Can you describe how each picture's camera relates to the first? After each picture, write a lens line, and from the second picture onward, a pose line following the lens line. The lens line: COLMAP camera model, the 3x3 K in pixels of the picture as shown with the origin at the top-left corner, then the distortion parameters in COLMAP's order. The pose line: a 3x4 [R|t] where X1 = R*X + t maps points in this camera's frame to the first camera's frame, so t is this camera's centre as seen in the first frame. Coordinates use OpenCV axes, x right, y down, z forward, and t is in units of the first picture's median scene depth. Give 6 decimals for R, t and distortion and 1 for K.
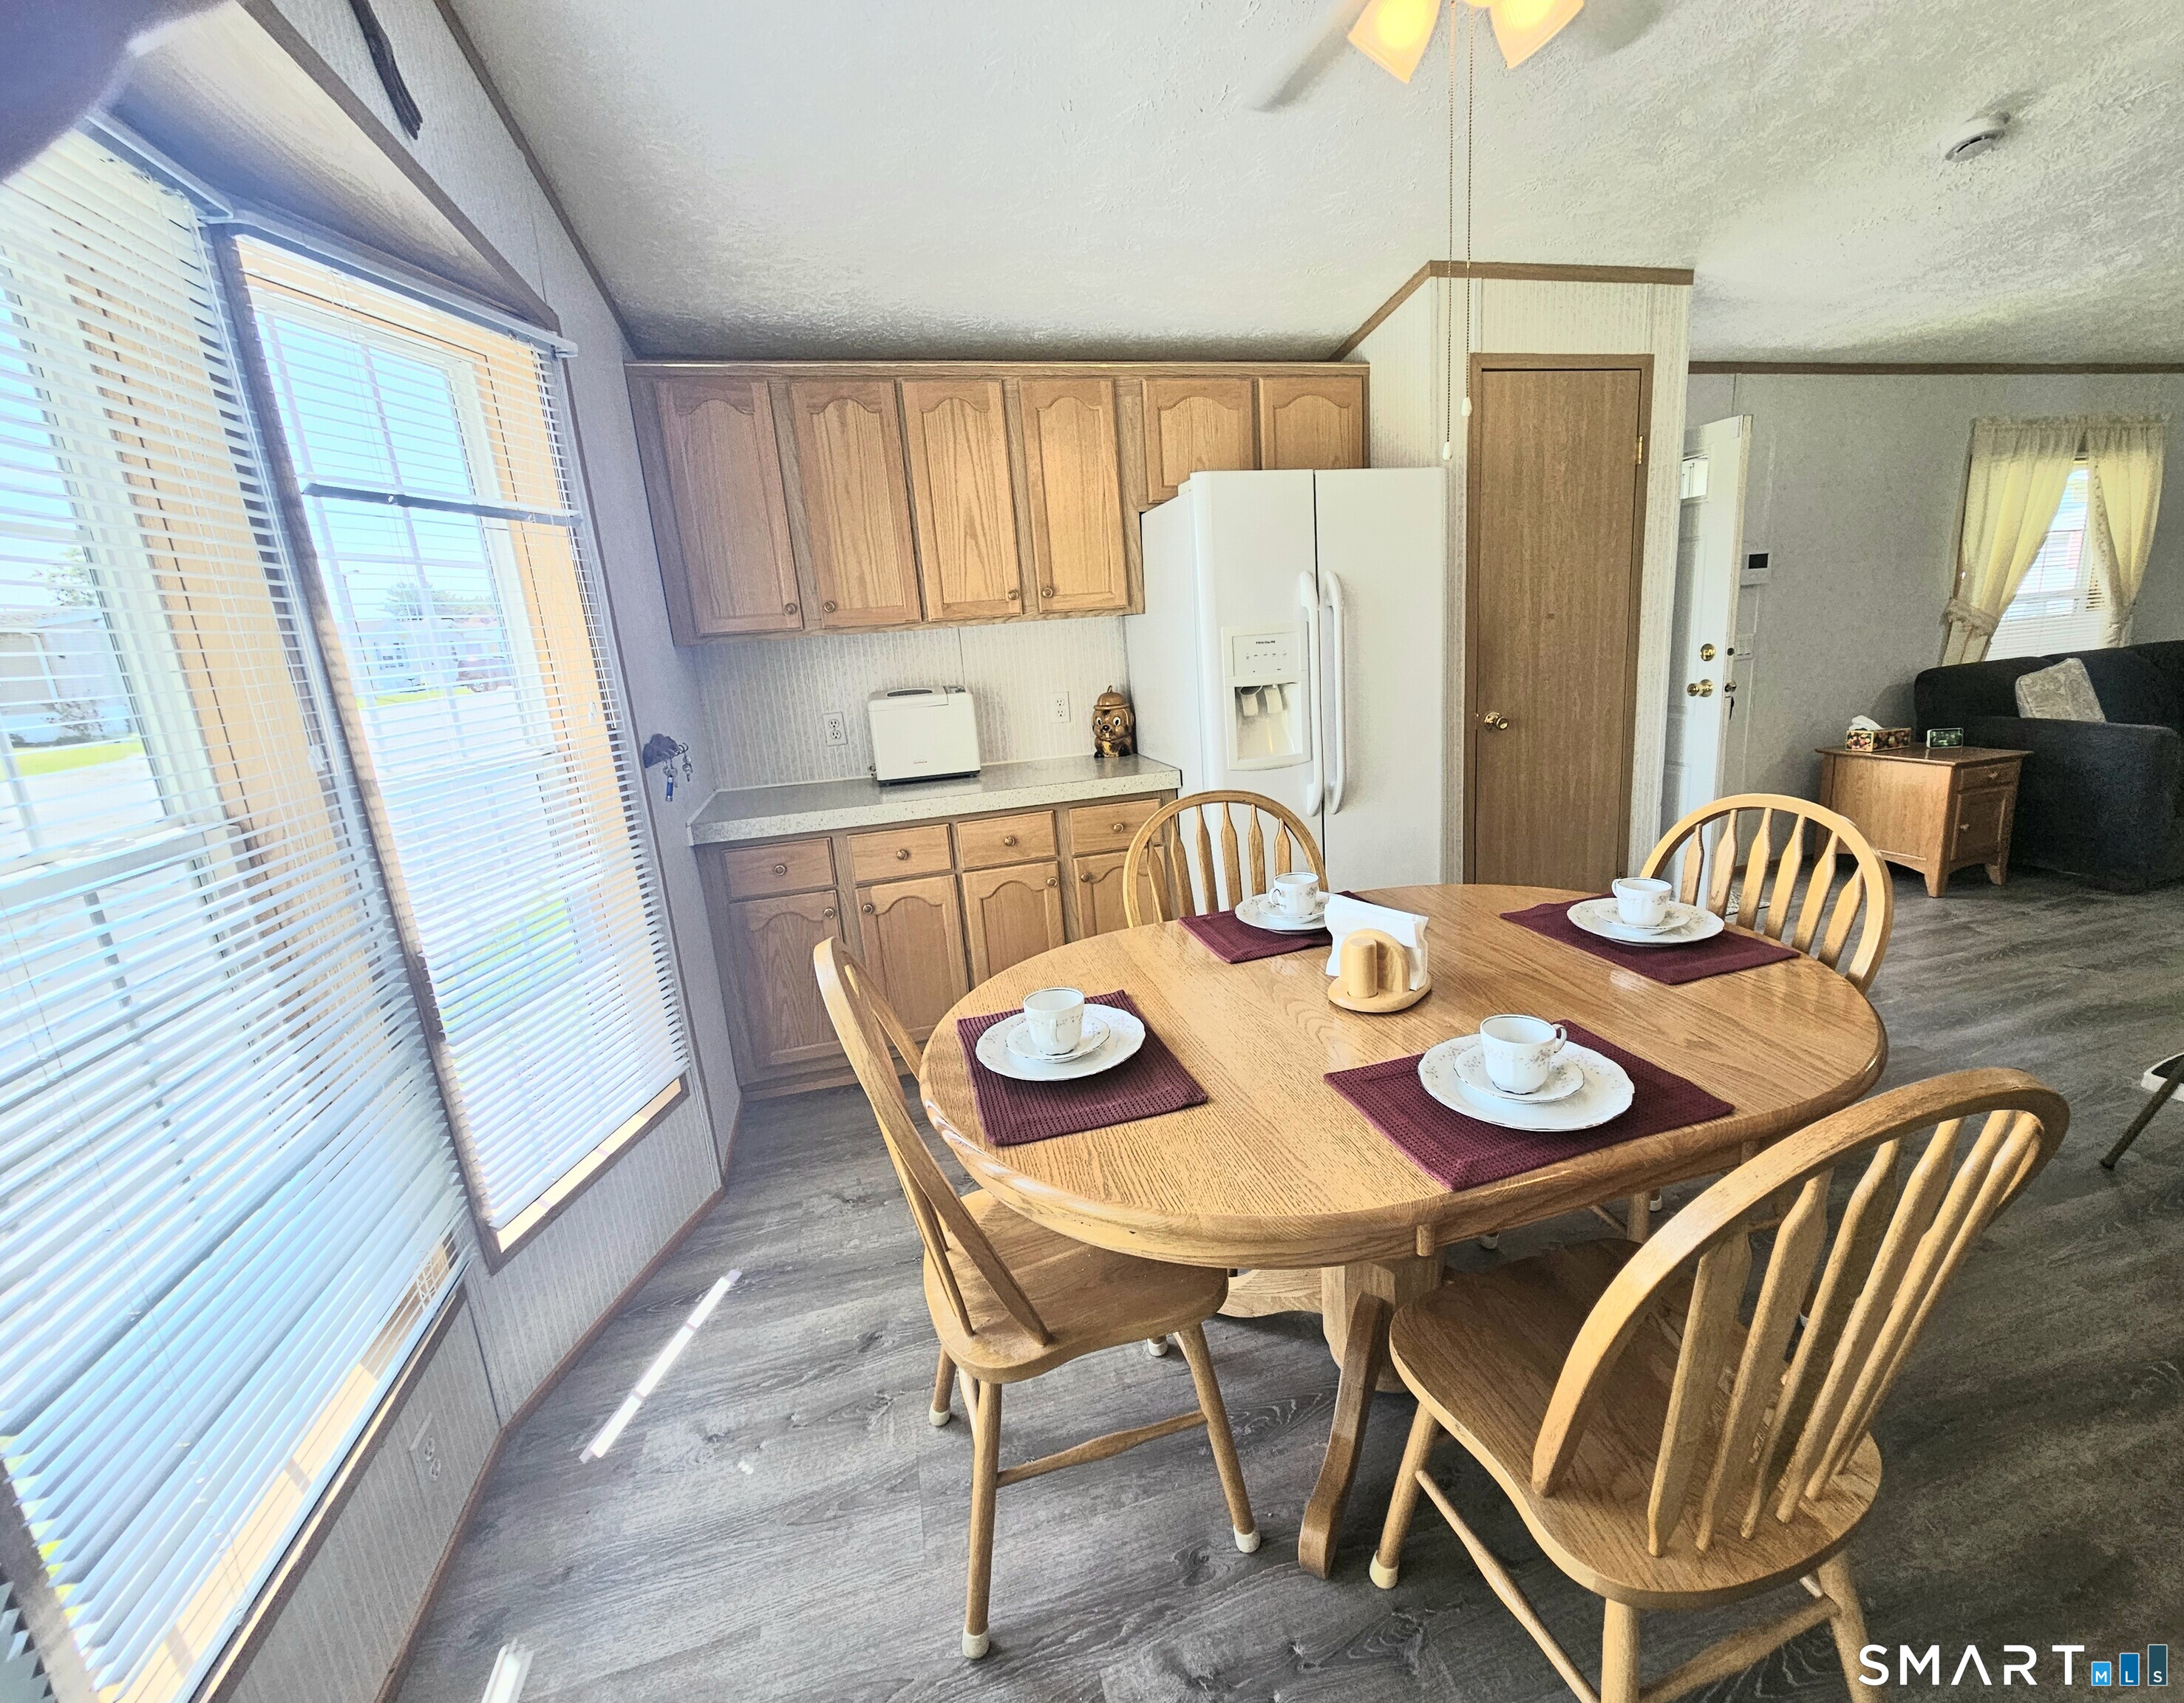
lens RADIAL K [[902.1, 0, 1092.0], [0, 902.1, 851.5], [0, 0, 1]] dist [-0.012435, -0.000024]
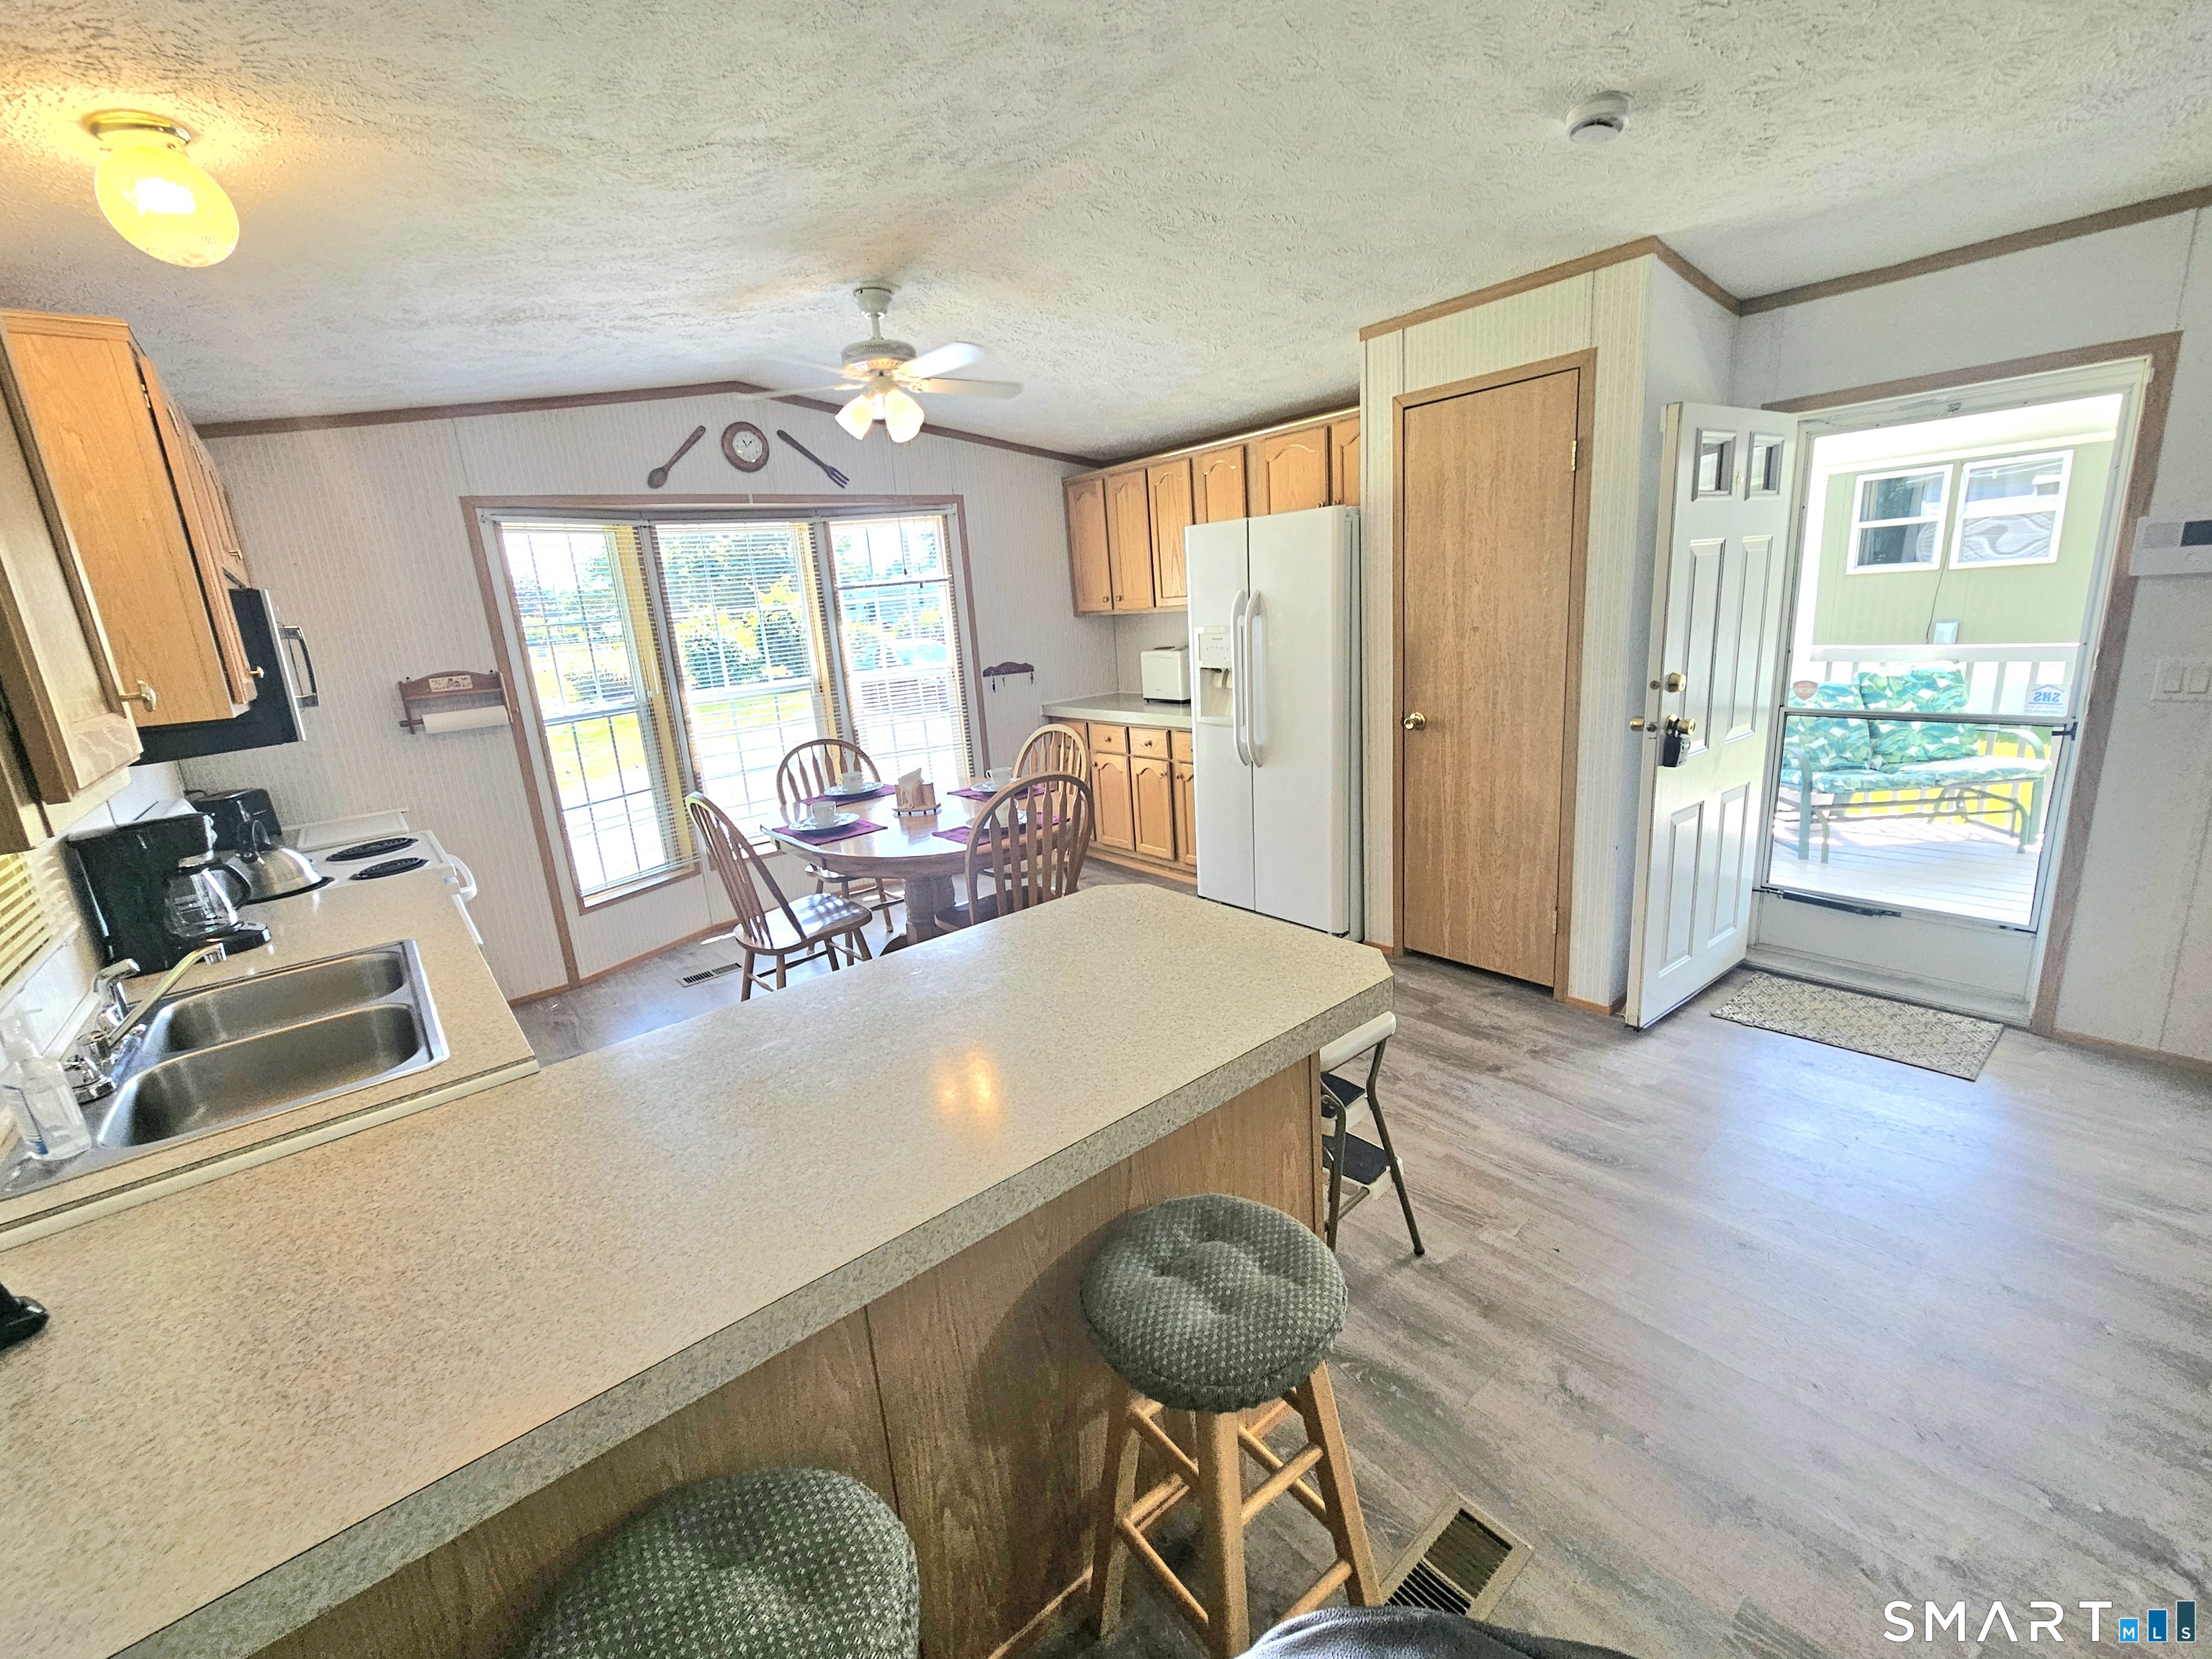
lens RADIAL K [[927.8, 0, 1101.5], [0, 927.8, 836.8], [0, 0, 1]] dist [0.000290, 0.000065]
pose [[0.407894, 0.268805, -0.872563, 1.436163], [-0.167579, 0.961485, 0.217861, -0.207900], [0.897519, 0.057359, 0.437230, 0.173861]]
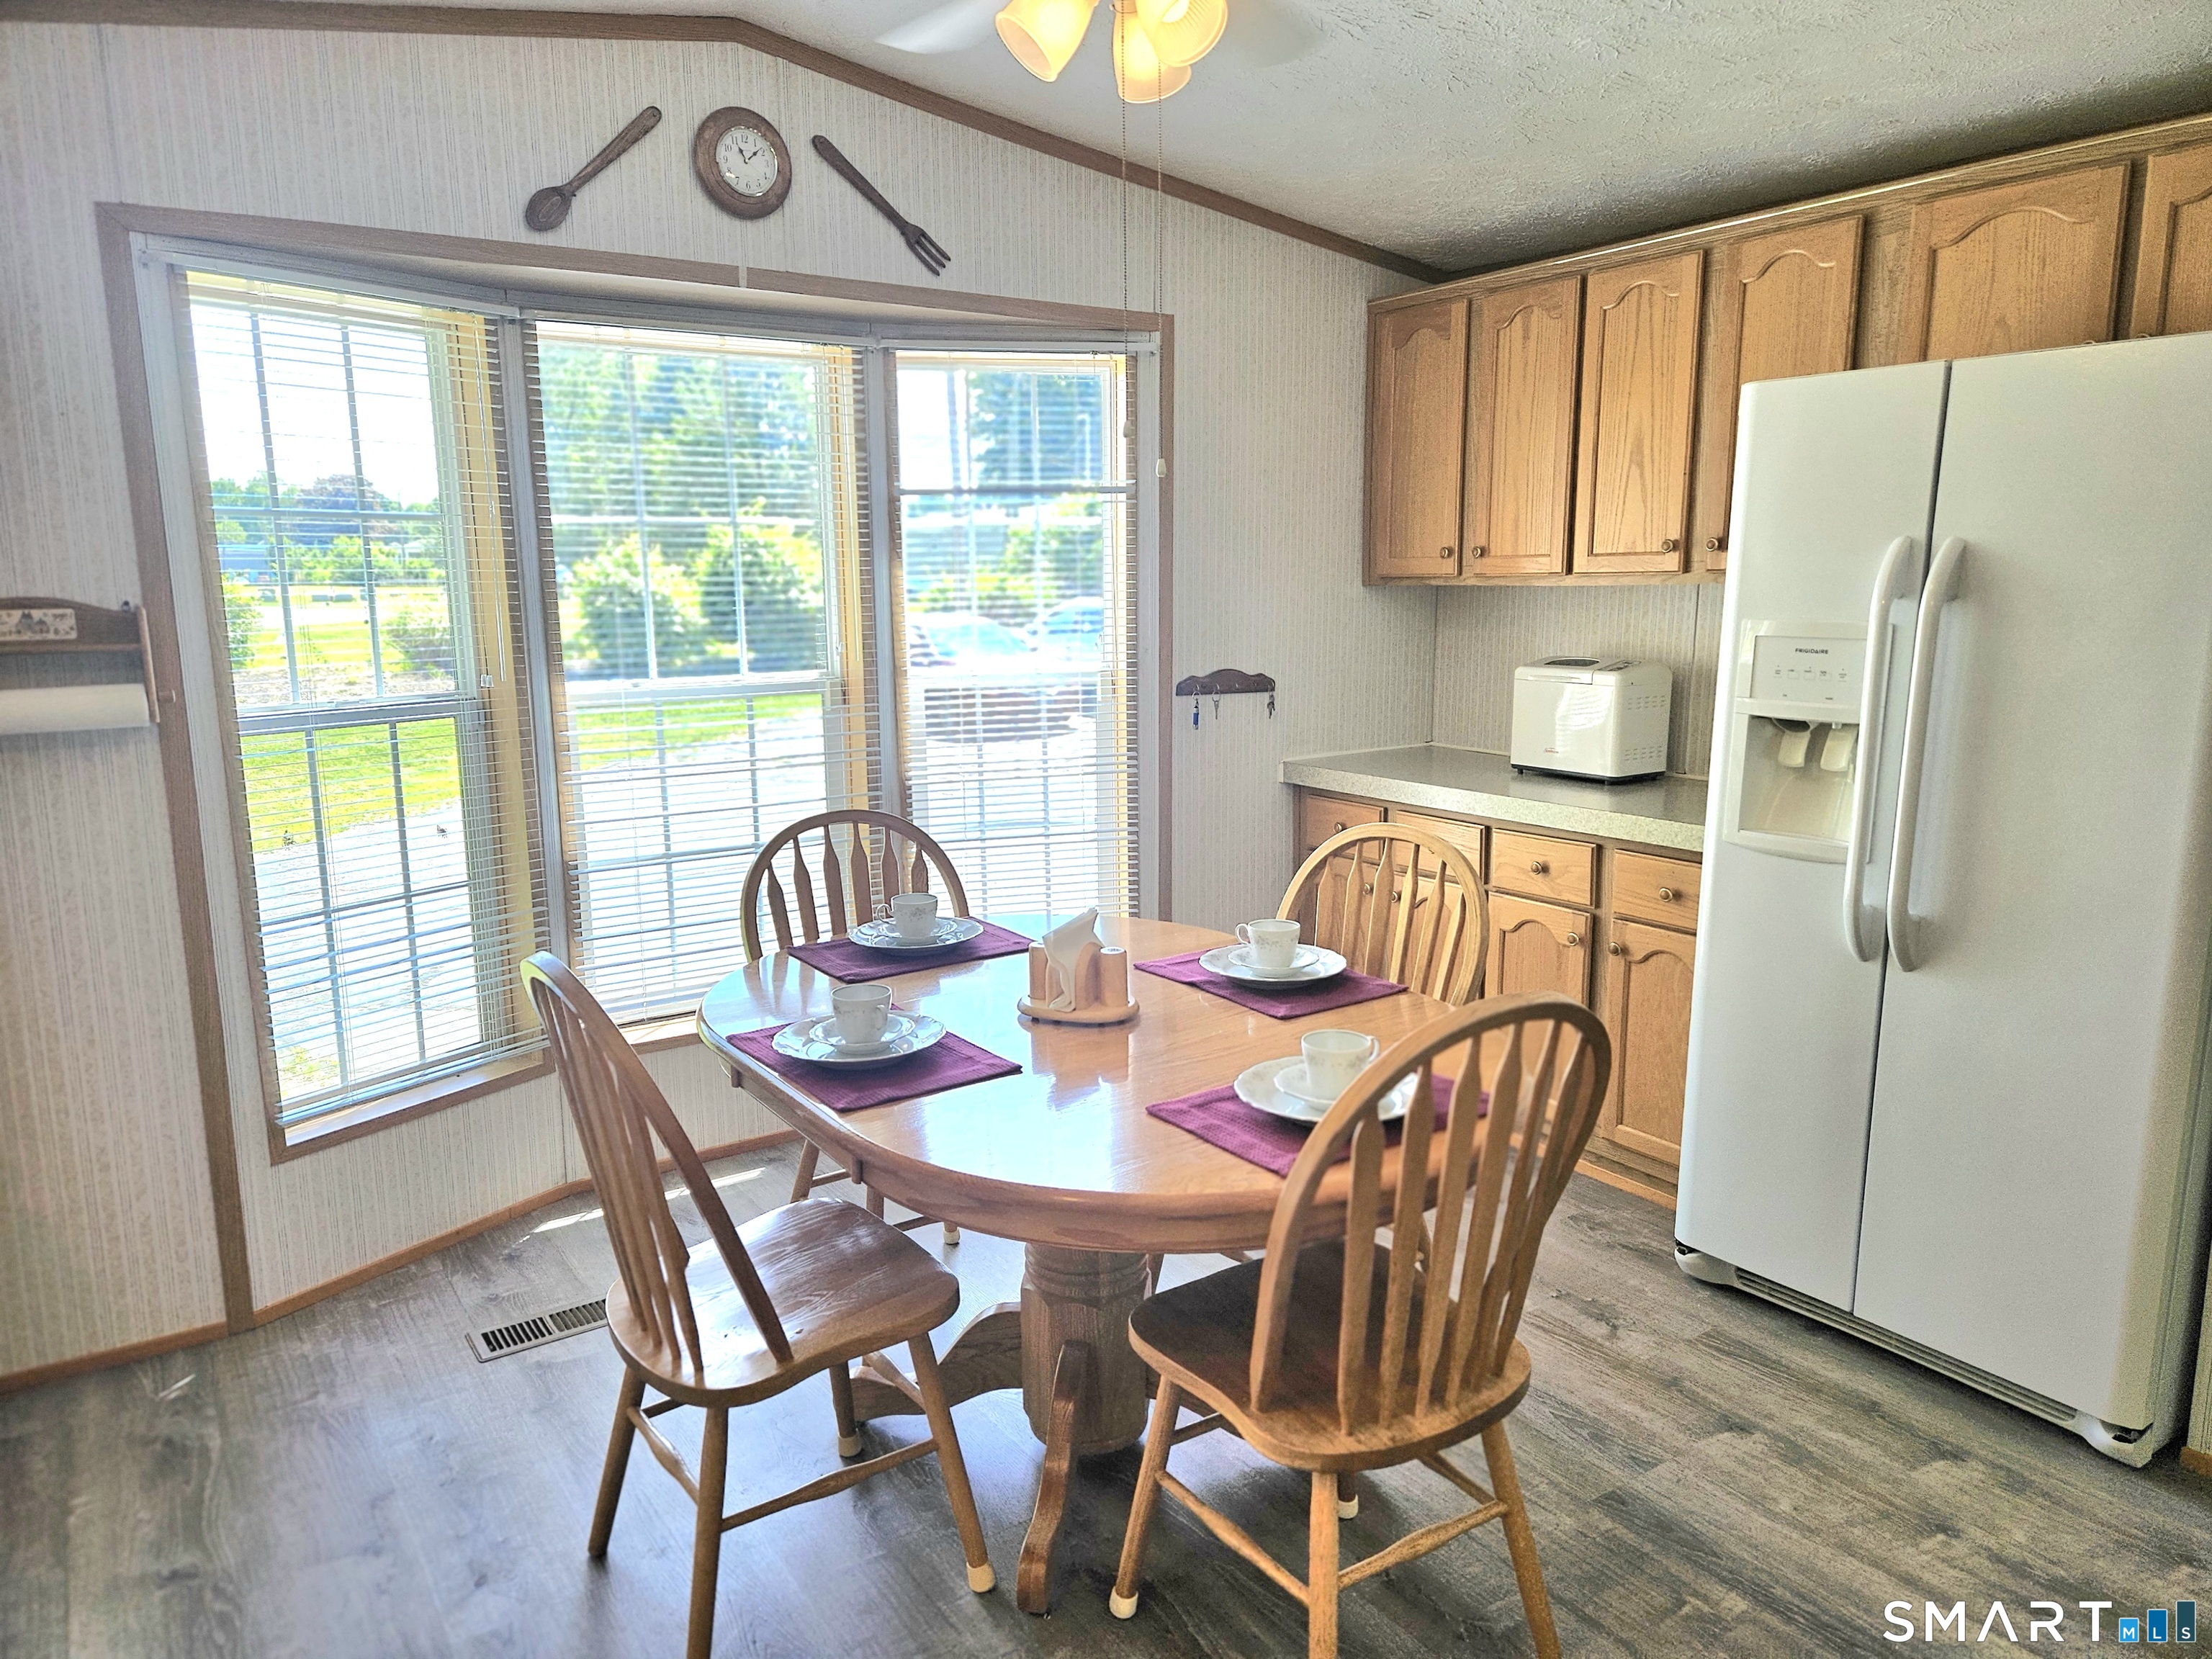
lens RADIAL K [[1460.5, 0, 1107.6], [0, 1460.5, 857.9], [0, 0, 1]] dist [0.054351, -0.044567]
pose [[0.325627, 0.246697, -0.912747, 0.927076], [-0.234535, 0.956265, 0.174787, -0.152080], [0.915948, 0.157156, 0.369245, 0.201629]]
